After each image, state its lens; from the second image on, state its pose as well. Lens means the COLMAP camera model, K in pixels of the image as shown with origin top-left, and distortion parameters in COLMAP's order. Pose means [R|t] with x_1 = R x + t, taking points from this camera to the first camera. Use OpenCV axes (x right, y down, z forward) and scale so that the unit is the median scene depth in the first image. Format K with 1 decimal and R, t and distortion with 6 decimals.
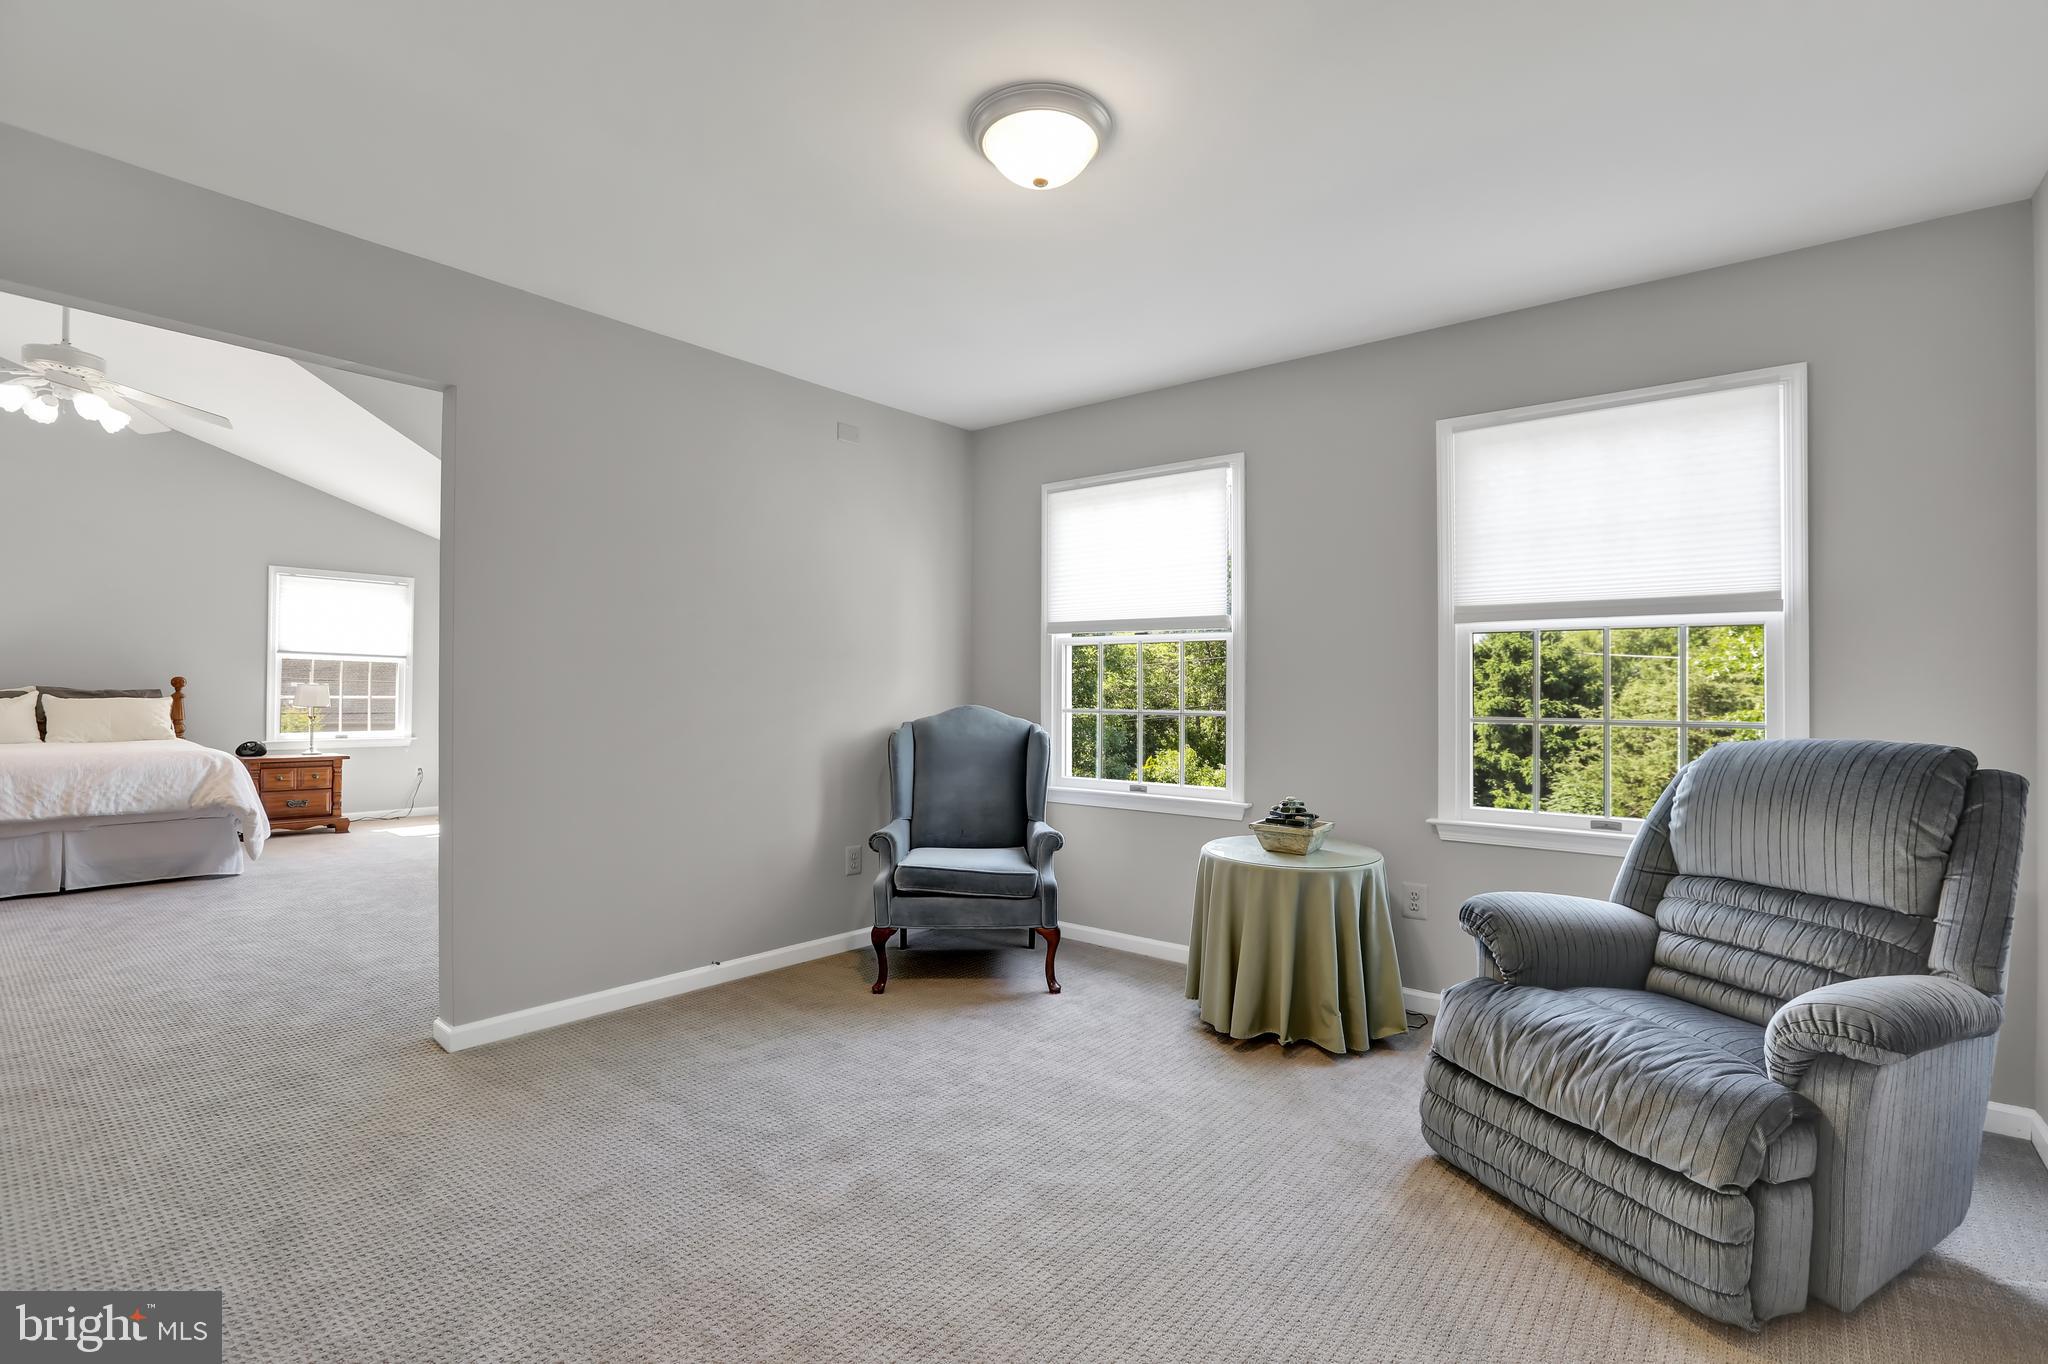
lens RADIAL K [[944.9, 0, 1042.1], [0, 944.9, 684.4], [0, 0, 1]] dist [-0.027110, 0.005548]
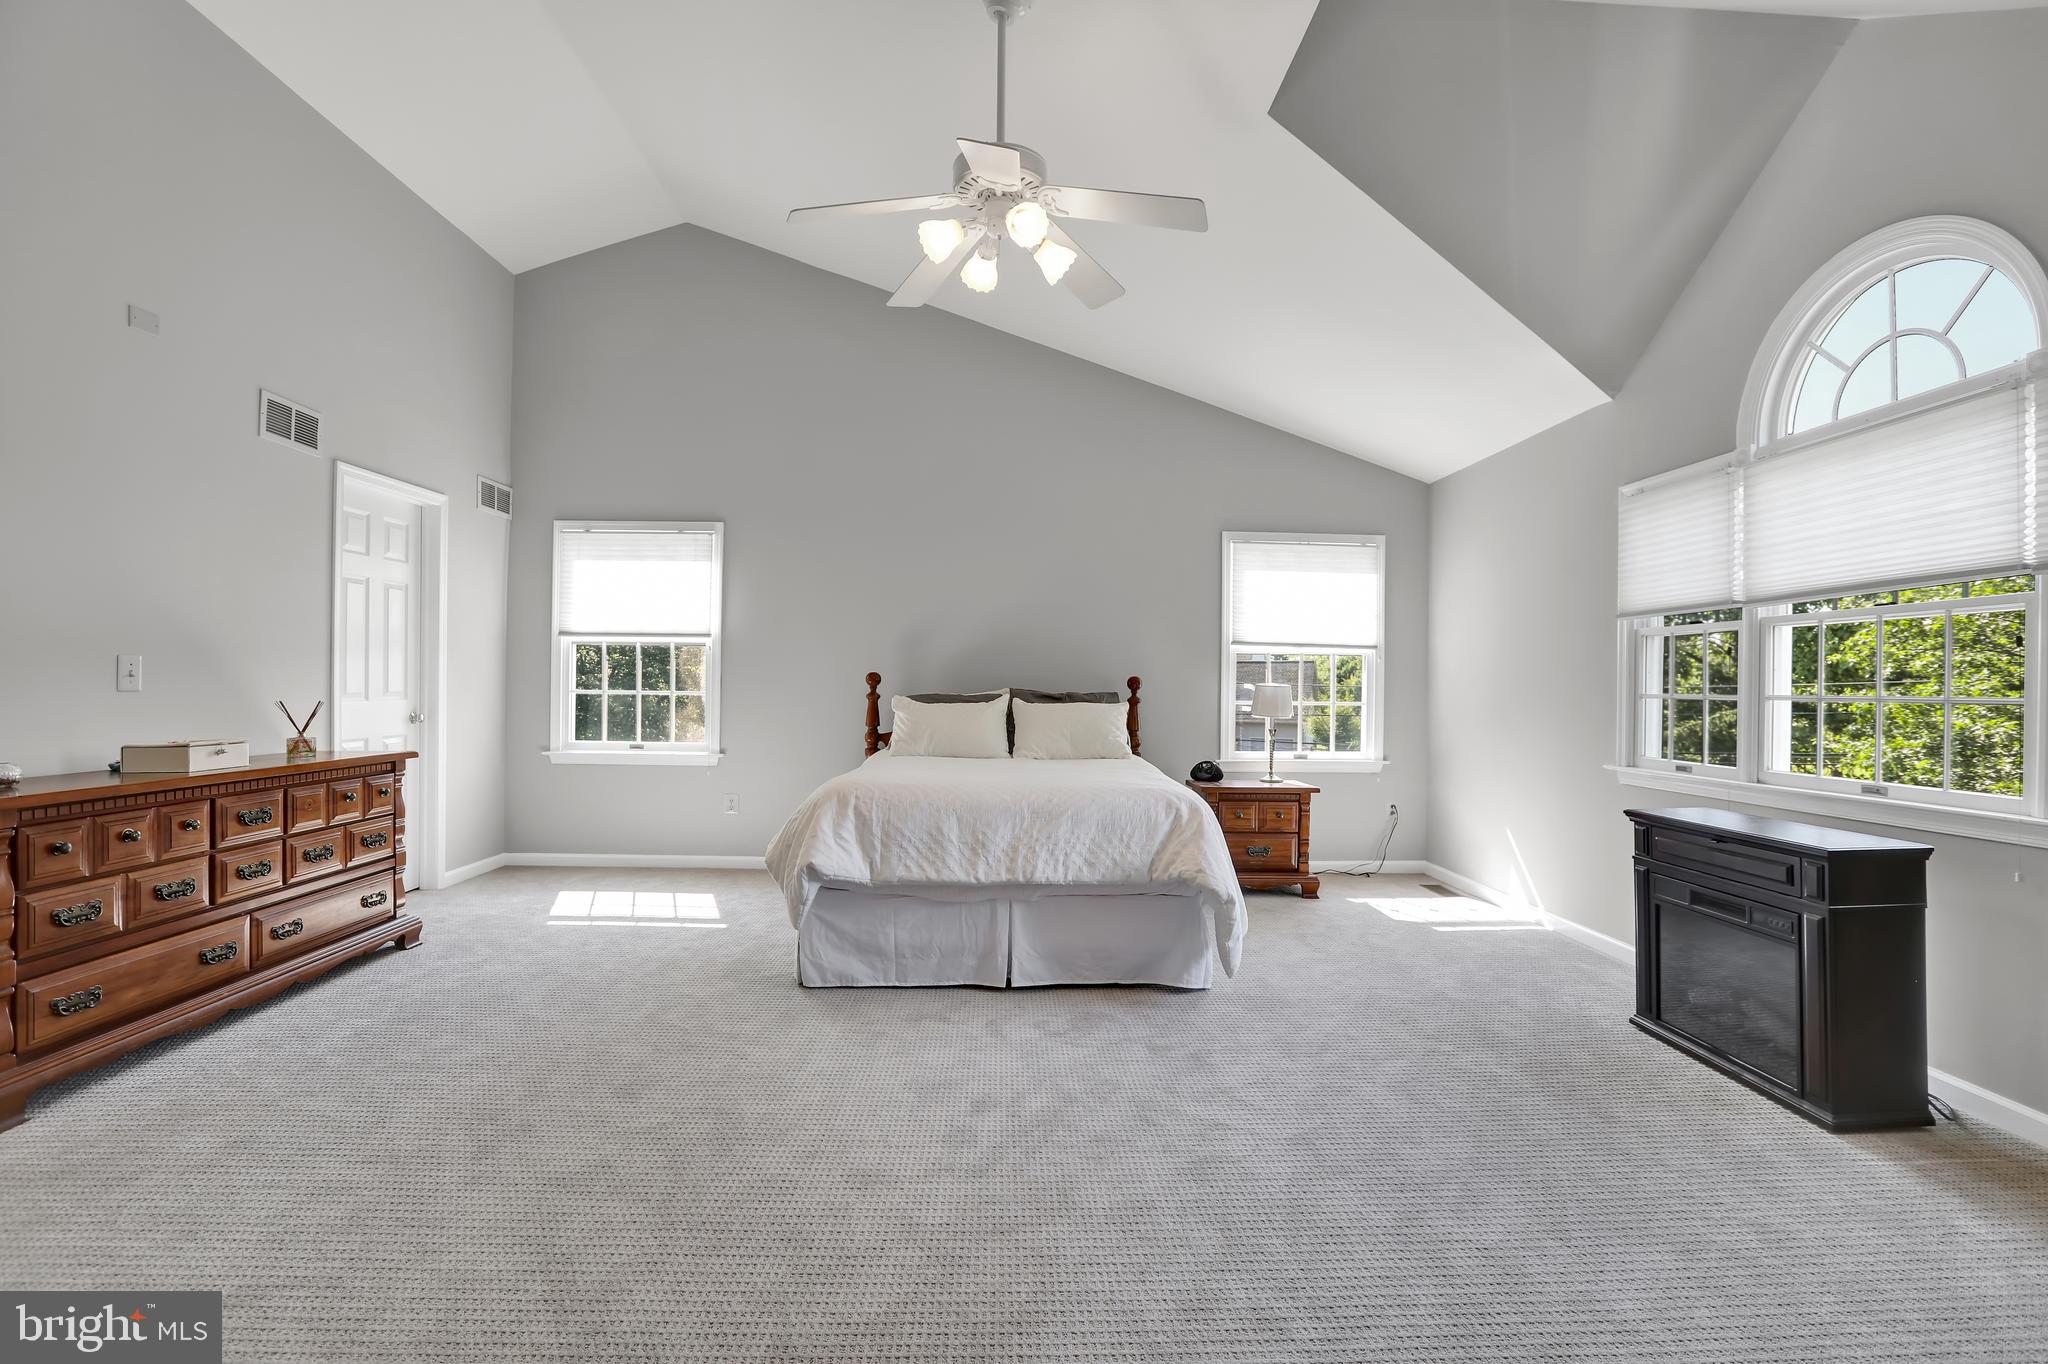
lens RADIAL K [[944.9, 0, 1029.9], [0, 944.9, 682.7], [0, 0, 1]] dist [-0.027110, 0.005548]
pose [[0.656041, -0.000760, -0.754725, -0.421498], [-0.000749, 0.999998, -0.001659, -0.001848], [0.754725, 0.001654, 0.656039, 0.445392]]
